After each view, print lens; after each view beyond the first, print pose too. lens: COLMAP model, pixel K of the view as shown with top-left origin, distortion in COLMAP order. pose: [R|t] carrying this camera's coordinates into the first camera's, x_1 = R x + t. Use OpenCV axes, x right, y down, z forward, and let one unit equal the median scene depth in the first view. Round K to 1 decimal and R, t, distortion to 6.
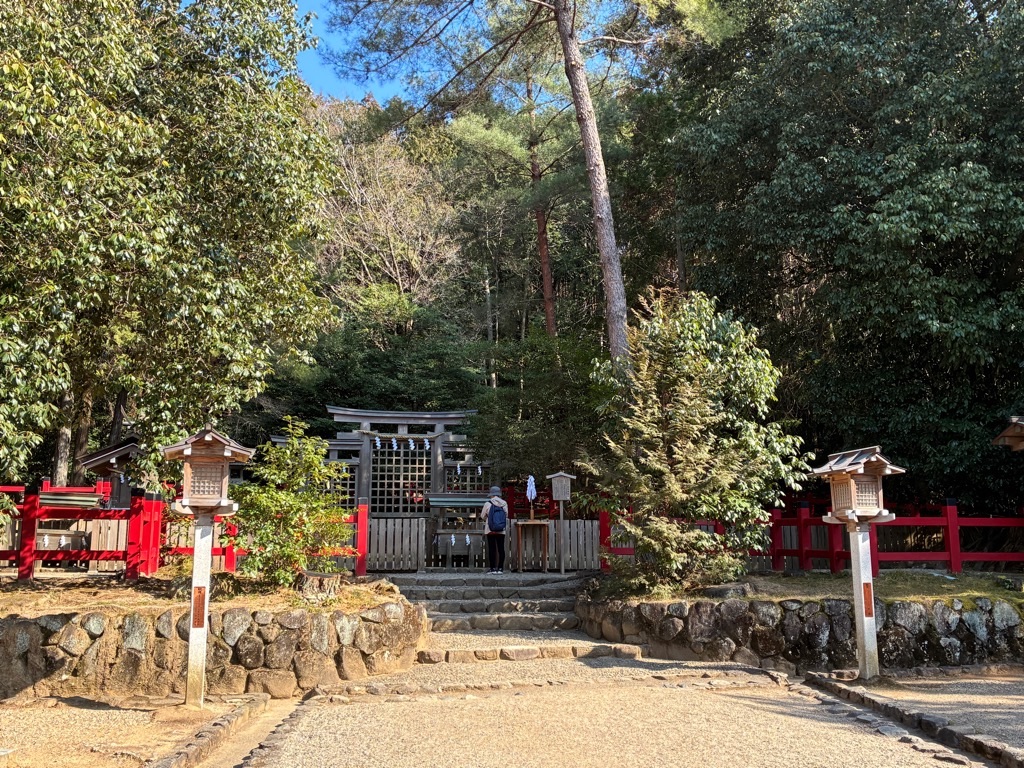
lens RADIAL K [[1035.6, 0, 512.0], [0, 1035.6, 384.0], [0, 0, 1]] dist [0.002319, -0.000480]
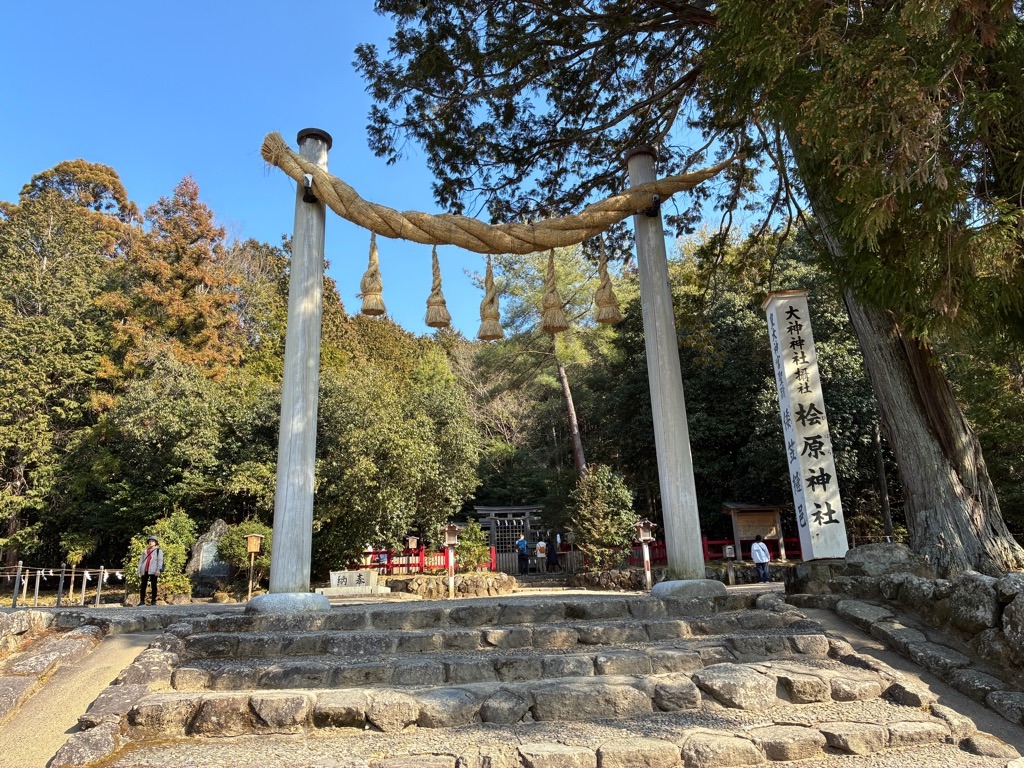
lens RADIAL K [[720.3, 0, 512.0], [0, 720.3, 384.0], [0, 0, 1]] dist [0.078158, 0.000053]
pose [[0.992341, -0.069615, -0.102048, 0.151054], [0.056096, 0.989948, -0.129828, -0.067775], [0.110061, 0.123109, 0.986271, -1.078405]]
